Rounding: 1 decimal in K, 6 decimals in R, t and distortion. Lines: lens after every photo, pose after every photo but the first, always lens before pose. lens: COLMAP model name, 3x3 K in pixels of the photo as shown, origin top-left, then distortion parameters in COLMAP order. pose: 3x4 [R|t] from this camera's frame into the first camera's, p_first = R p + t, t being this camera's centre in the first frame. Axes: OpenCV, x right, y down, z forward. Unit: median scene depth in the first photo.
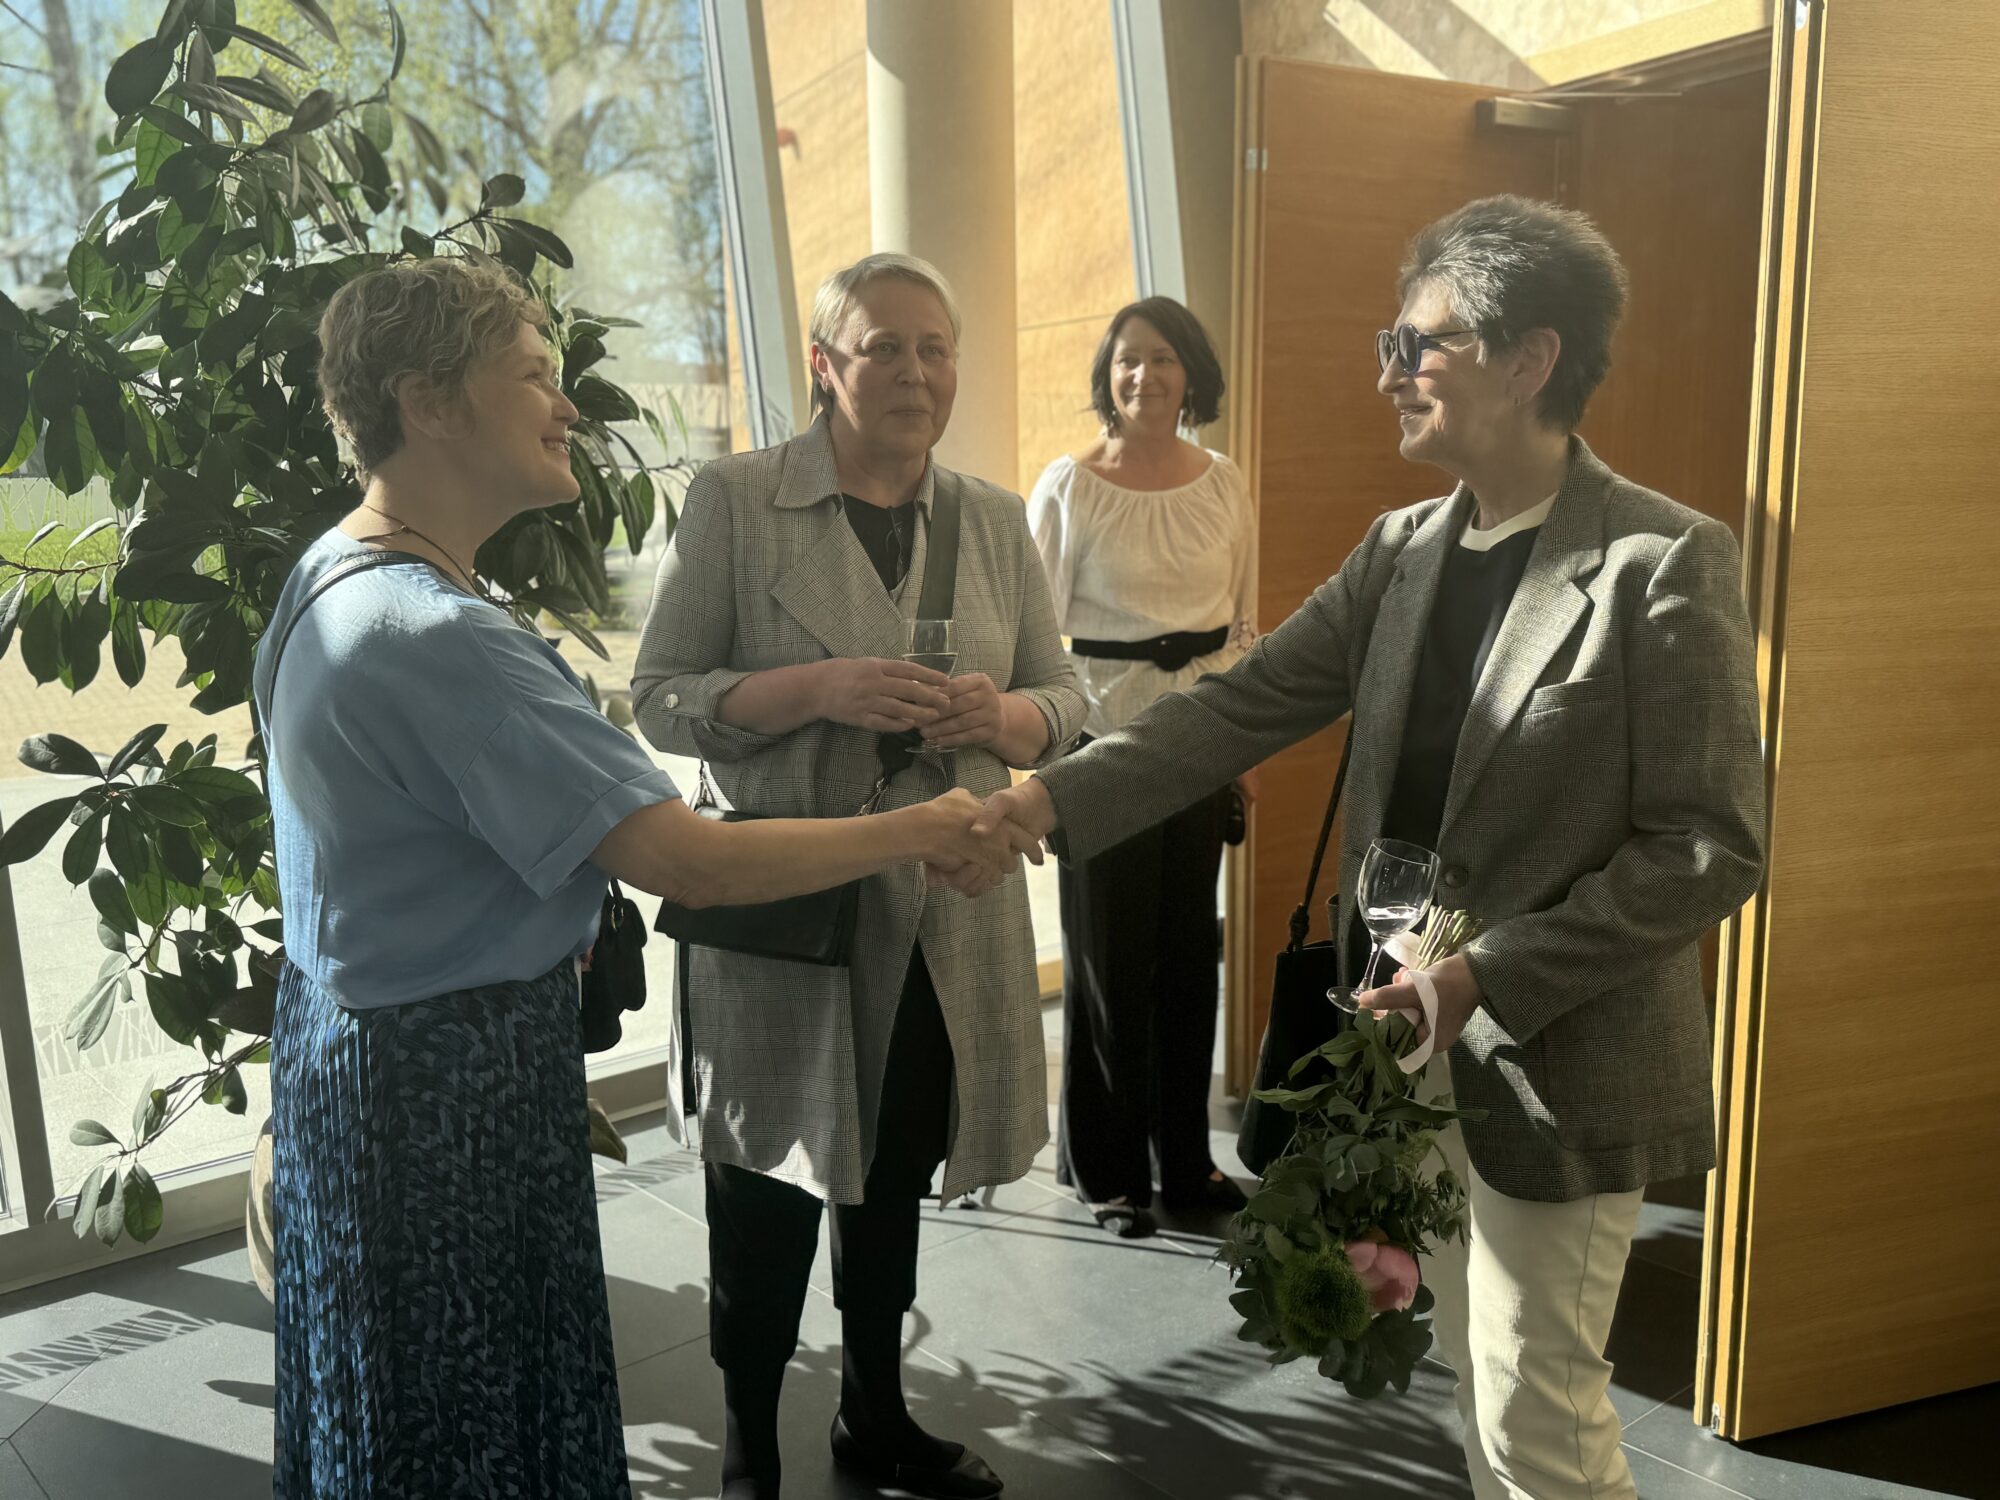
lens RADIAL K [[1812.6, 0, 1010.8], [0, 1812.6, 734.0], [0, 0, 1]] dist [-0.020162, 0.000000]
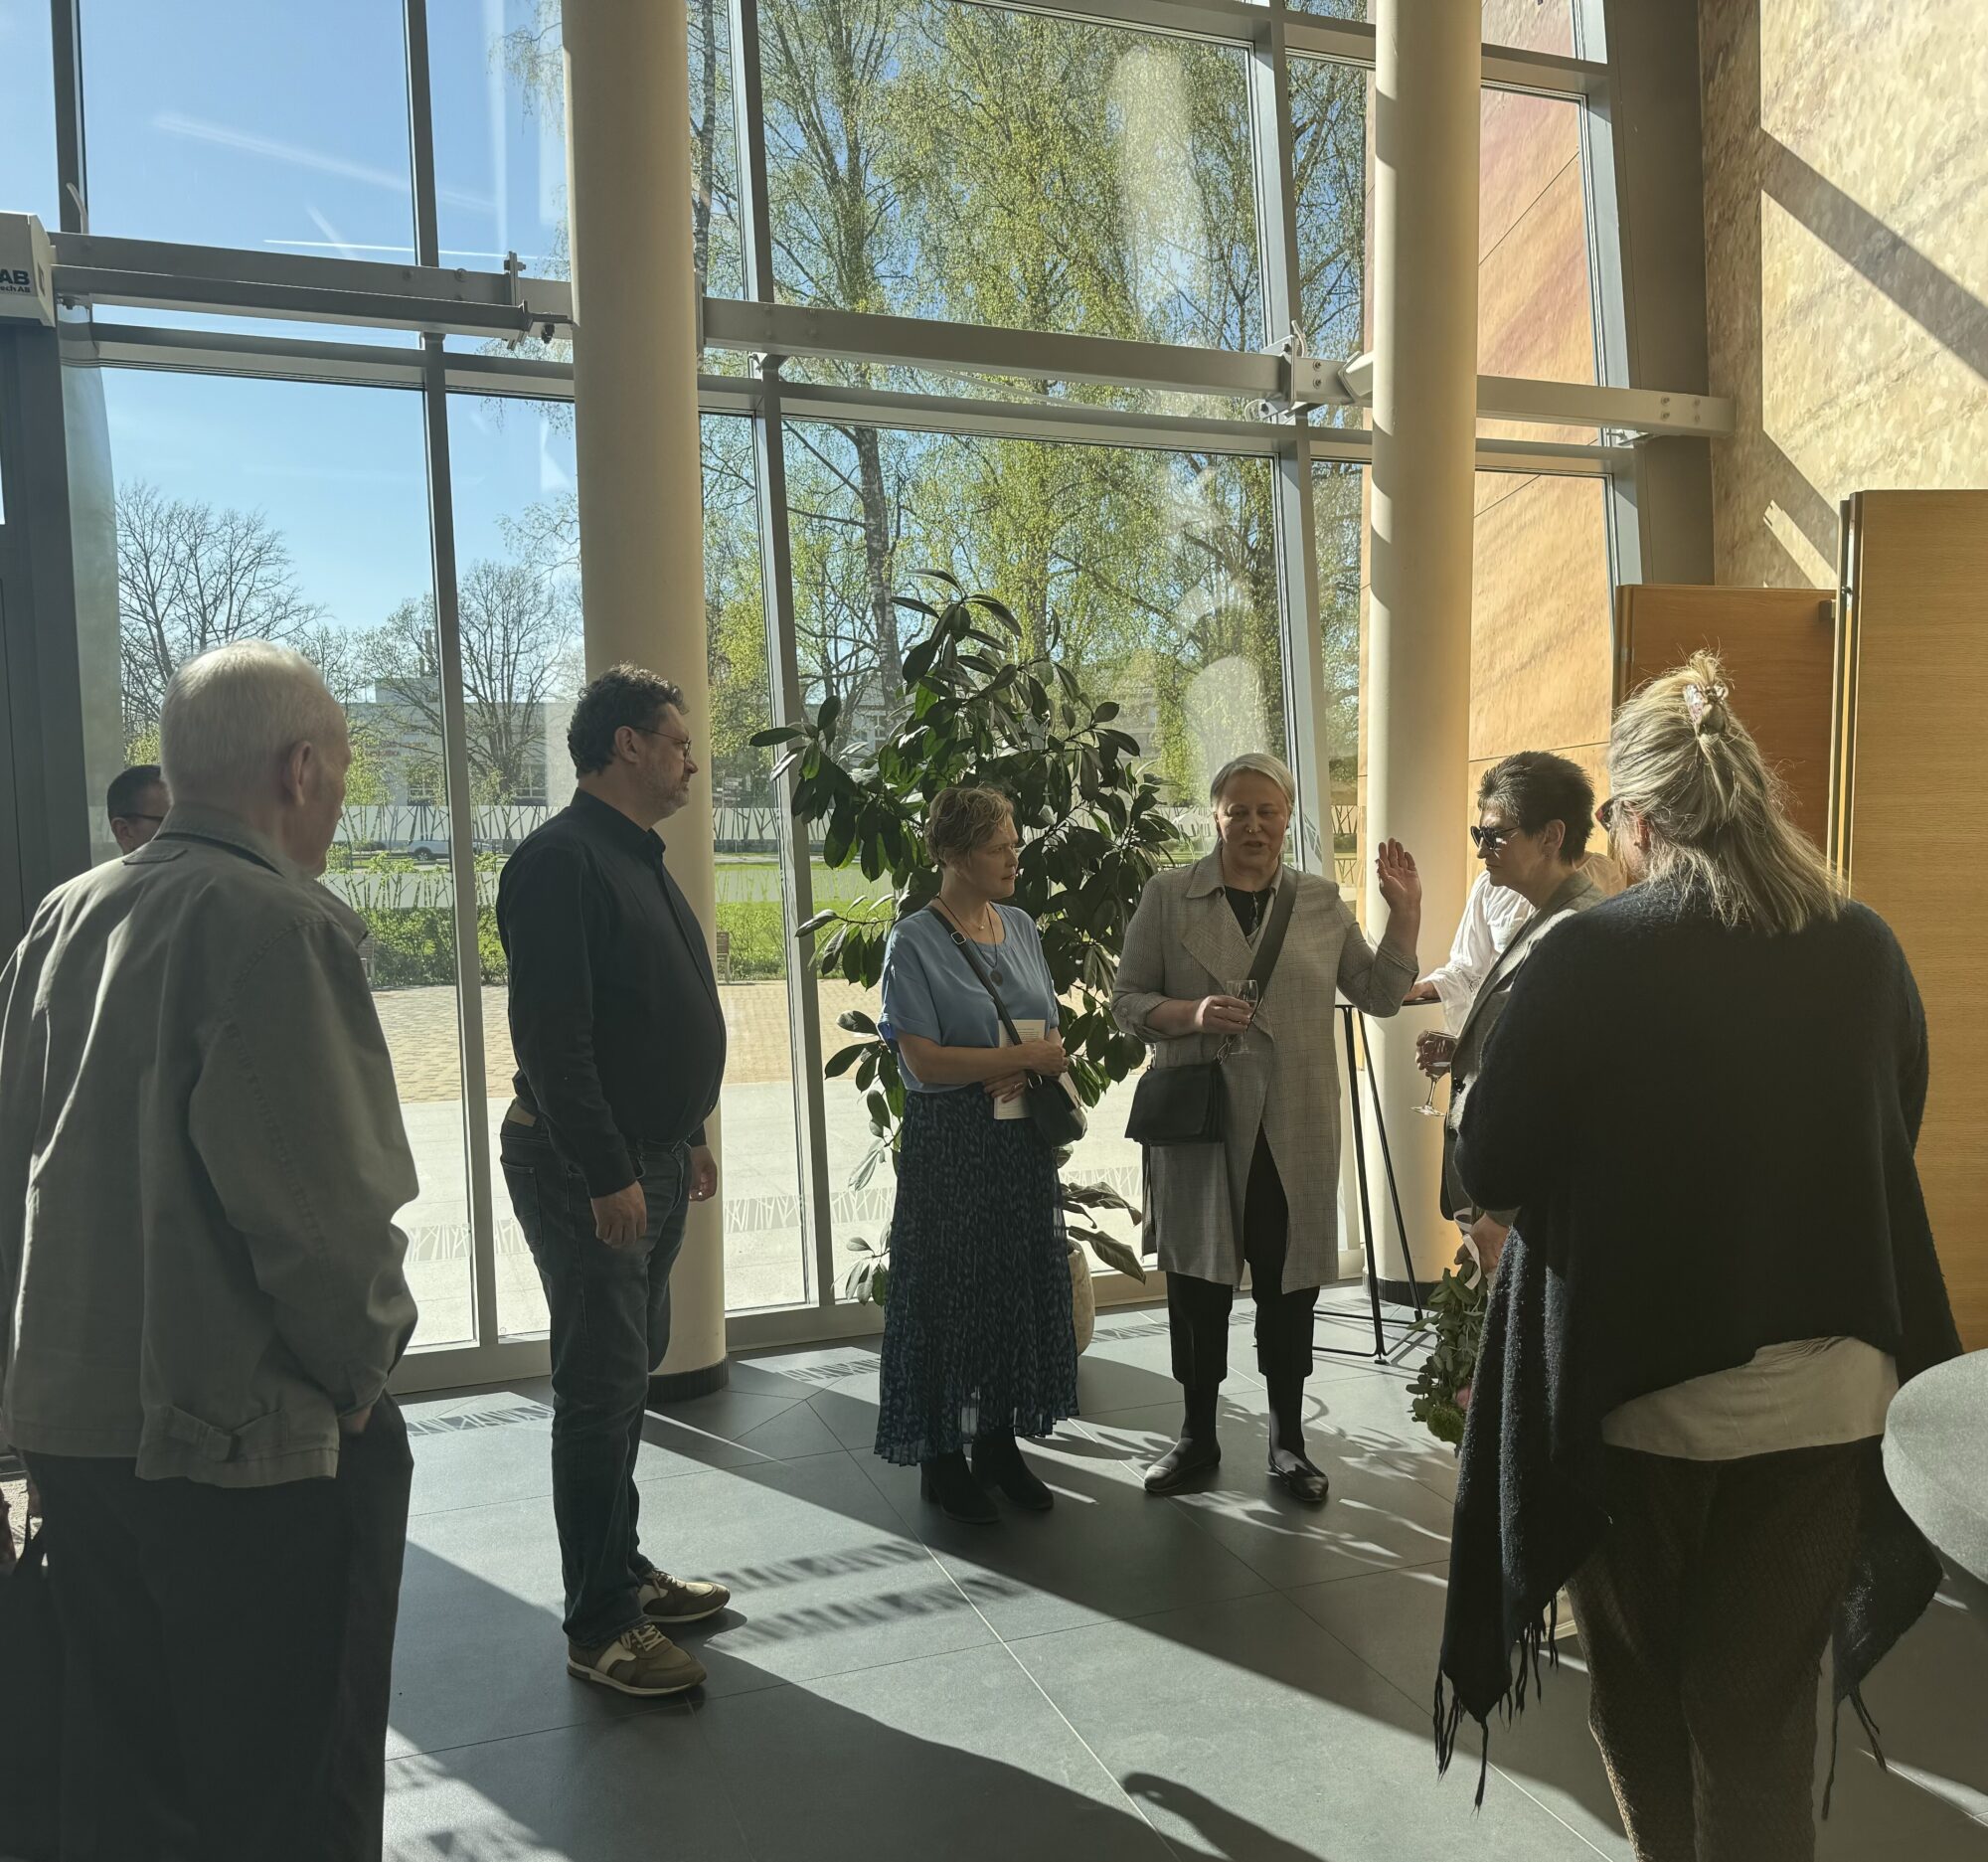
lens RADIAL K [[1622.8, 0, 992.6], [0, 1622.8, 930.6], [0, 0, 1]] dist [-0.000262, -0.001250]
pose [[0.922873, 0.019659, -0.384602, 0.232437], [-0.059079, 0.994102, -0.090949, 0.061492], [0.380545, 0.106656, 0.918591, -0.475116]]
